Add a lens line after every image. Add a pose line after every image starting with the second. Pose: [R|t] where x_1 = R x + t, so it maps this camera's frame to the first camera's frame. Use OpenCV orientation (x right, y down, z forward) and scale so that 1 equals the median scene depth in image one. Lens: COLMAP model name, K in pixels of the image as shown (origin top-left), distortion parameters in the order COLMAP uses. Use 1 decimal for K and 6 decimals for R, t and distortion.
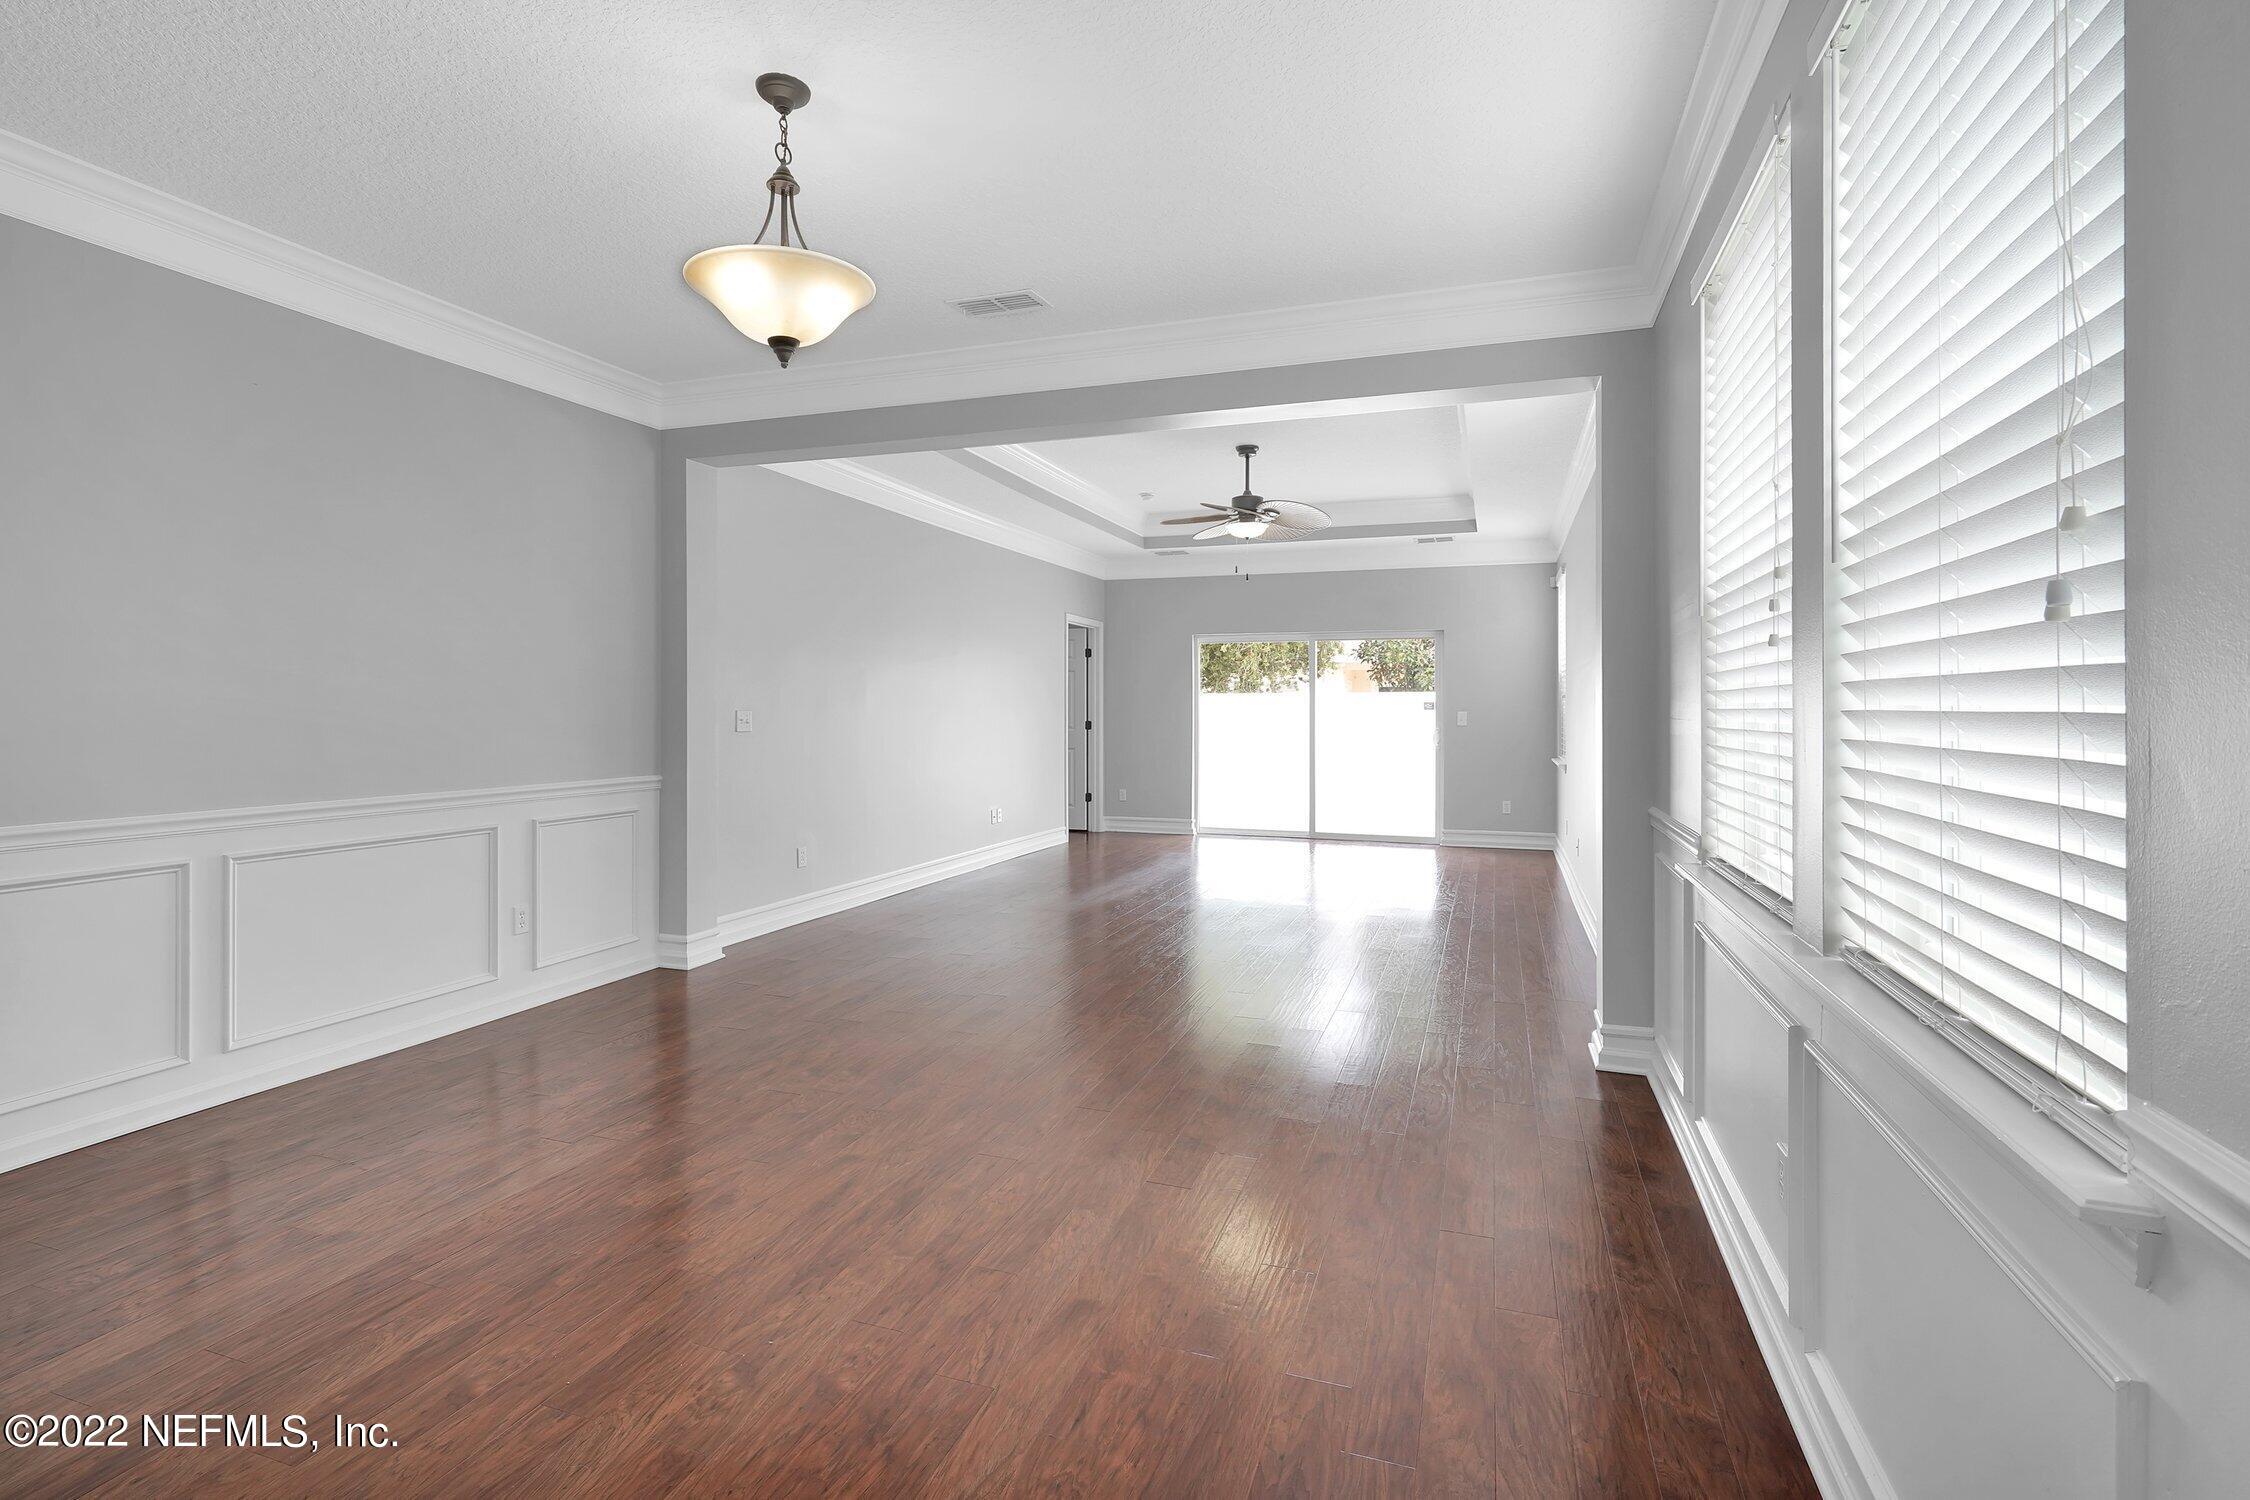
lens RADIAL K [[1052.6, 0, 1119.9], [0, 1052.6, 700.0], [0, 0, 1]] dist [-0.001773, 0.079867]
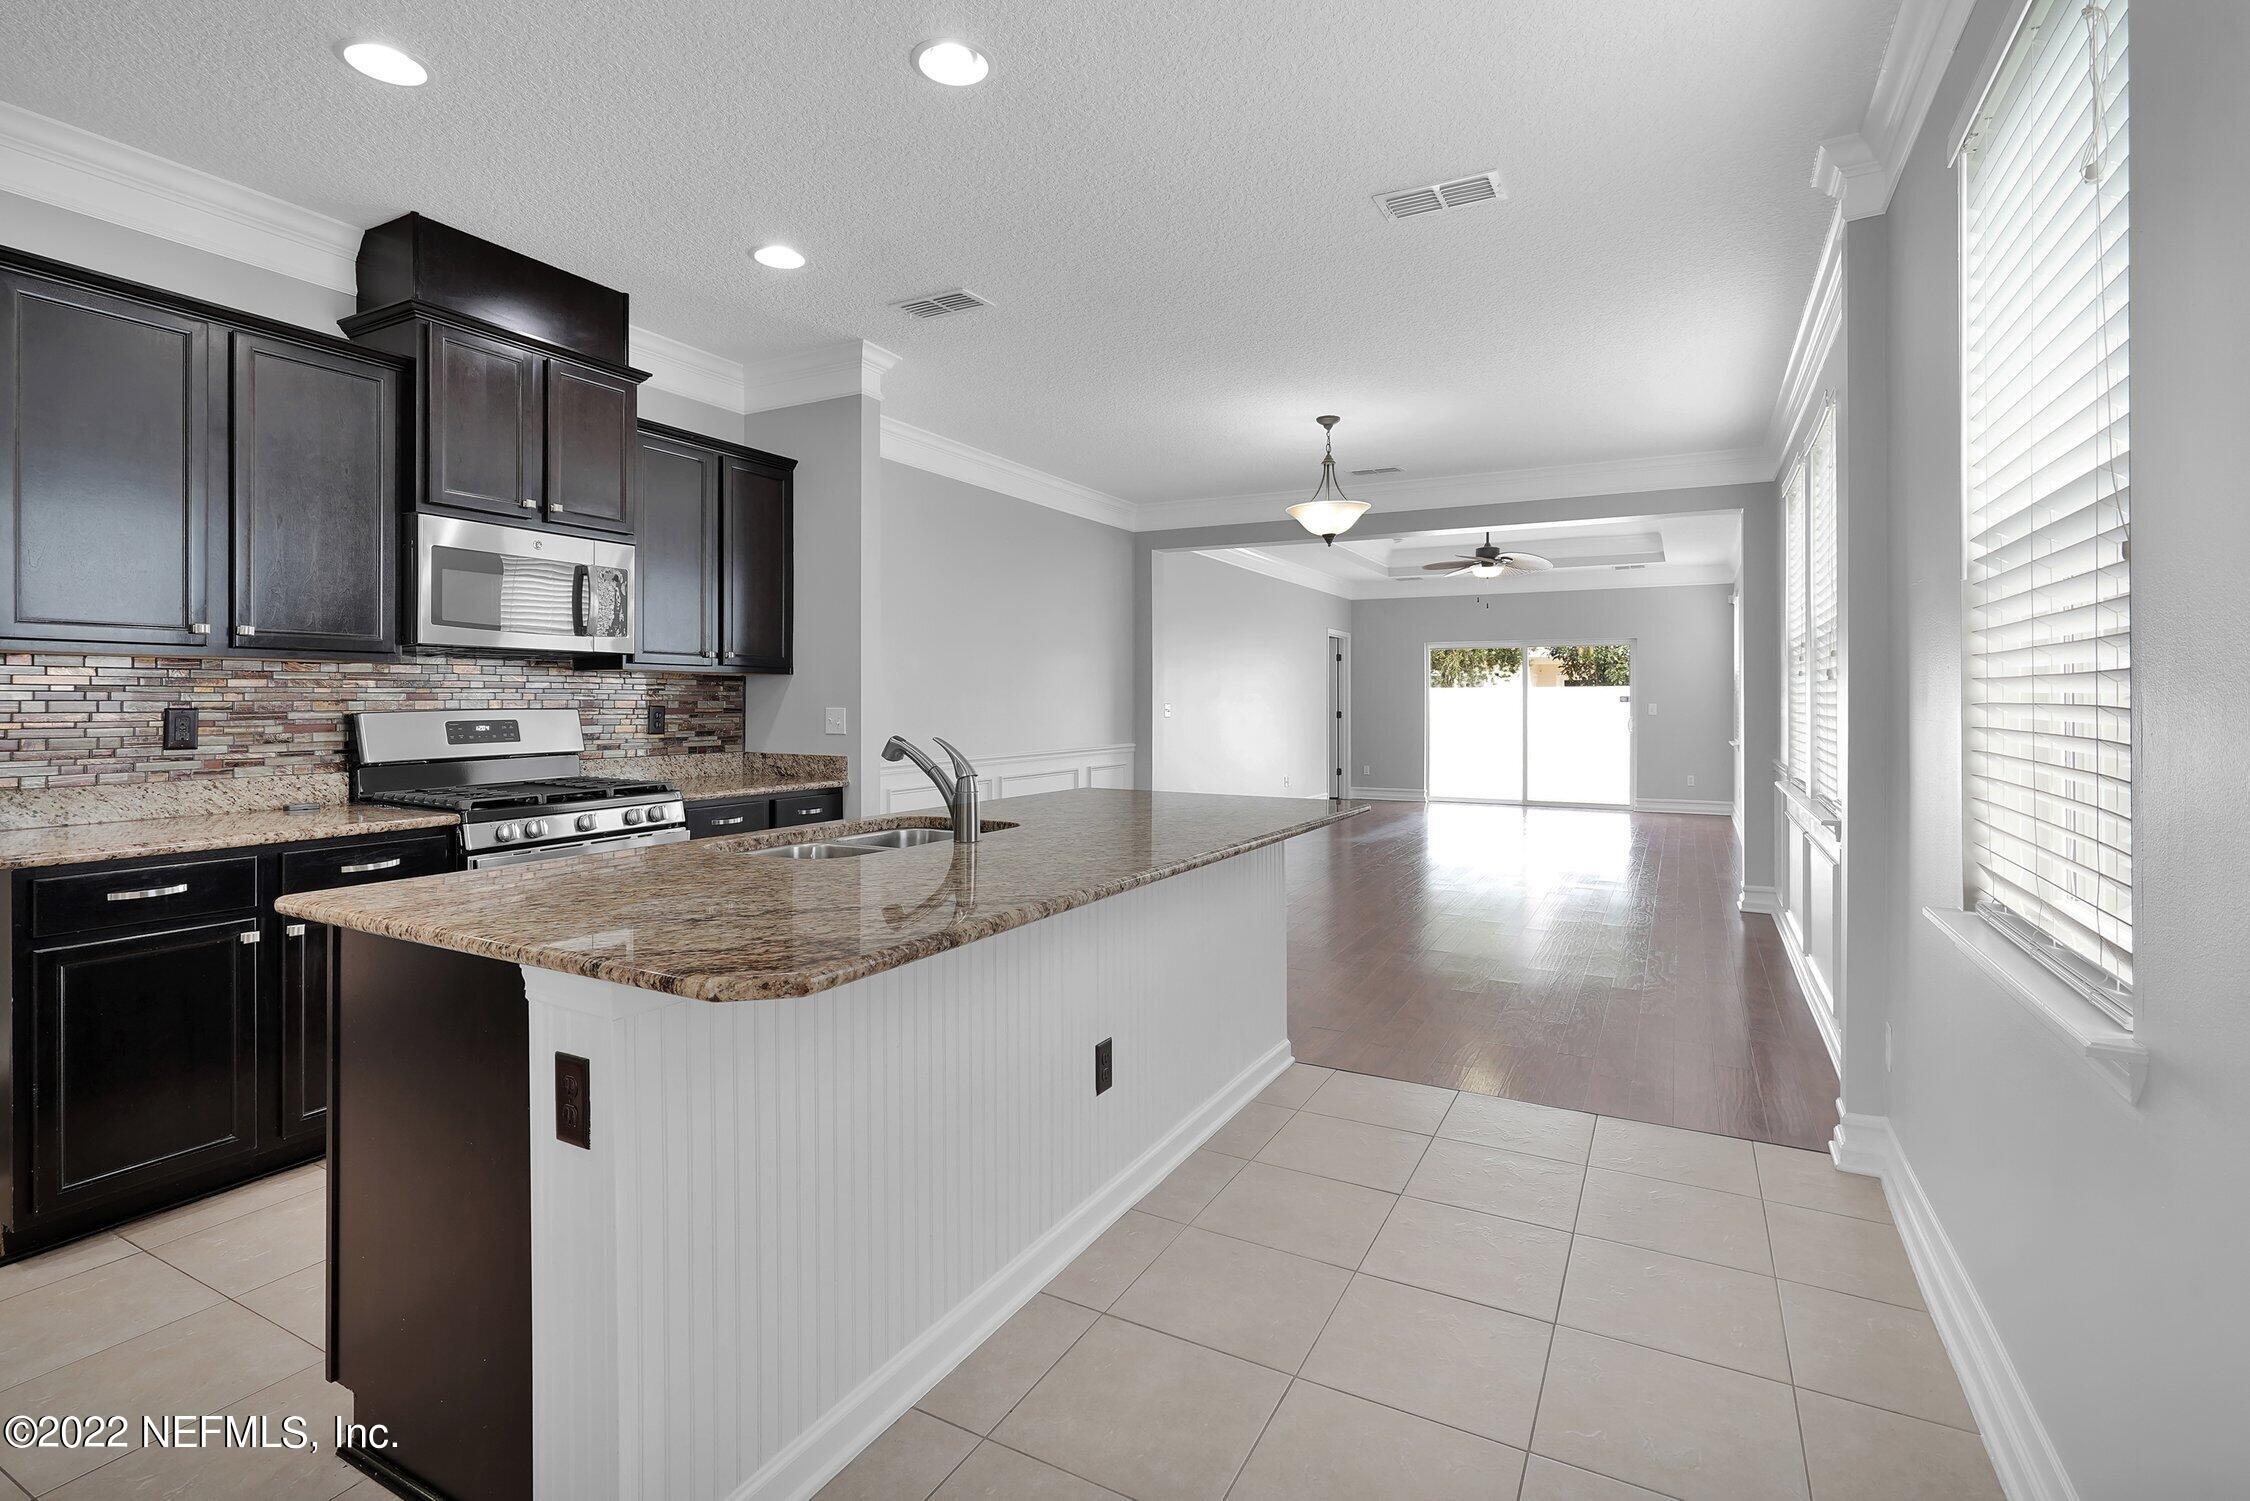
lens RADIAL K [[1055.5, 0, 1124.0], [0, 1055.5, 697.8], [0, 0, 1]] dist [-0.001358, -0.000234]
pose [[0.989464, -0.002146, -0.144766, -0.113190], [0.002917, 0.999983, 0.005112, -0.004018], [0.144753, -0.005480, 0.989453, -0.325783]]
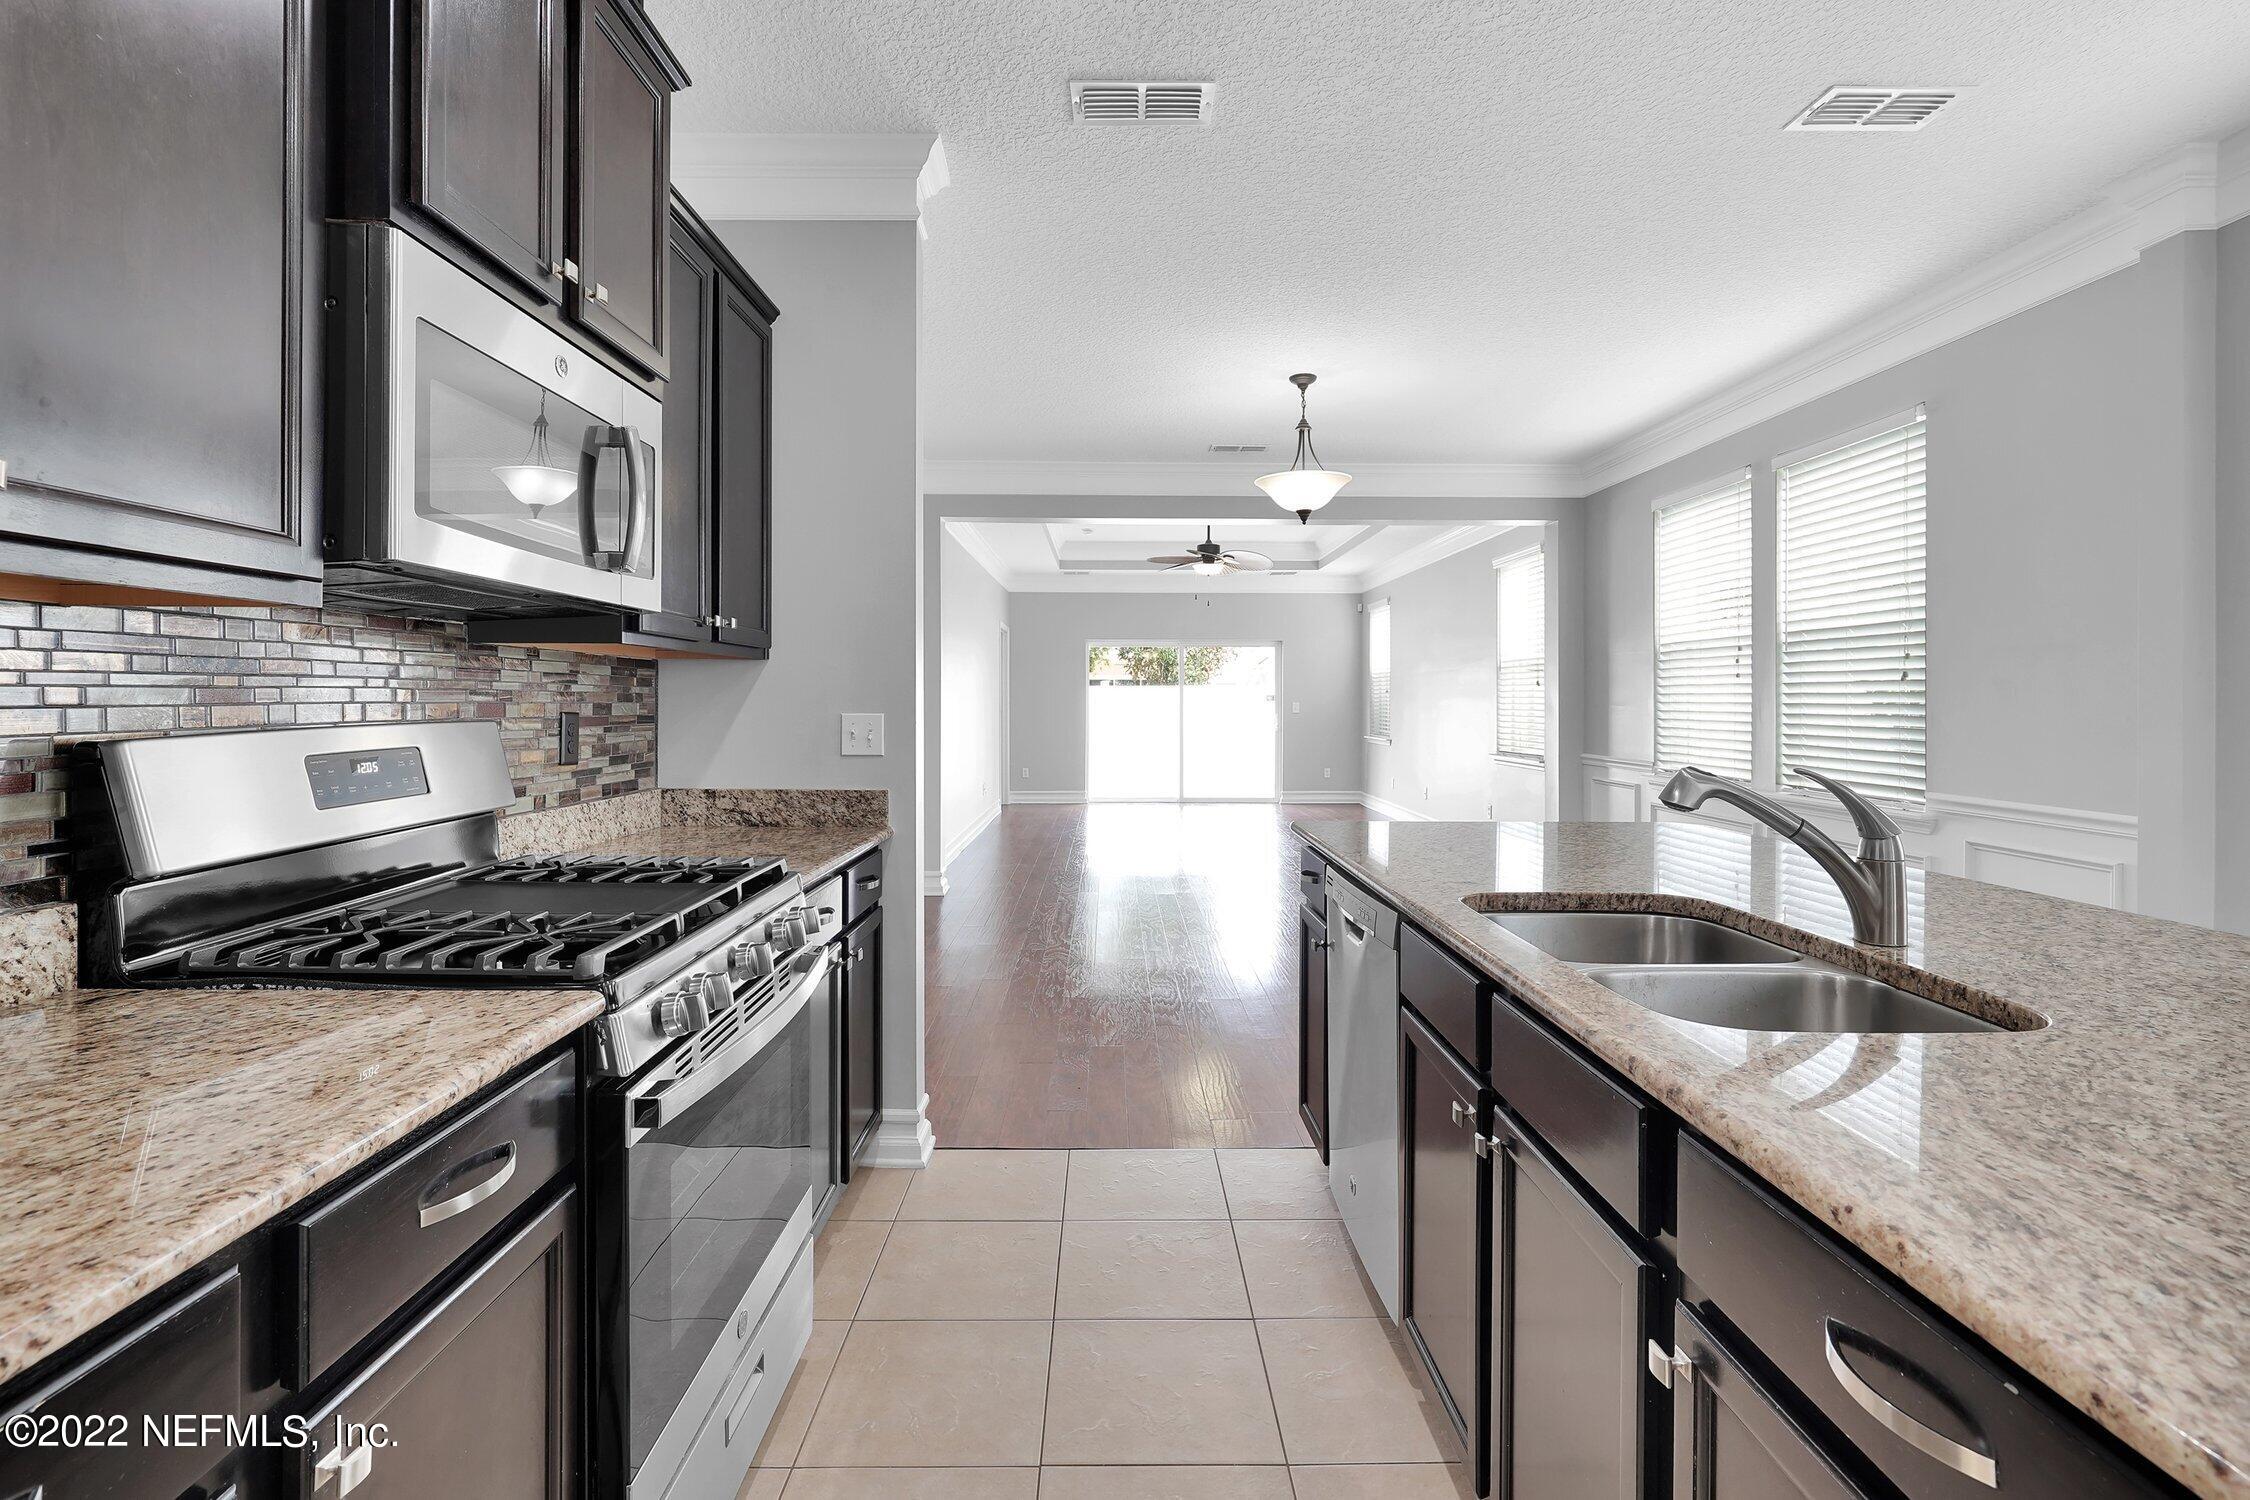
lens RADIAL K [[1055.5, 0, 1124.0], [0, 1055.5, 697.3], [0, 0, 1]] dist [-0.001358, -0.000234]
pose [[0.938255, -0.000041, 0.345945, -0.343036], [-0.002666, 0.999969, 0.007346, -0.004523], [-0.345935, -0.007815, 0.938226, -0.180827]]
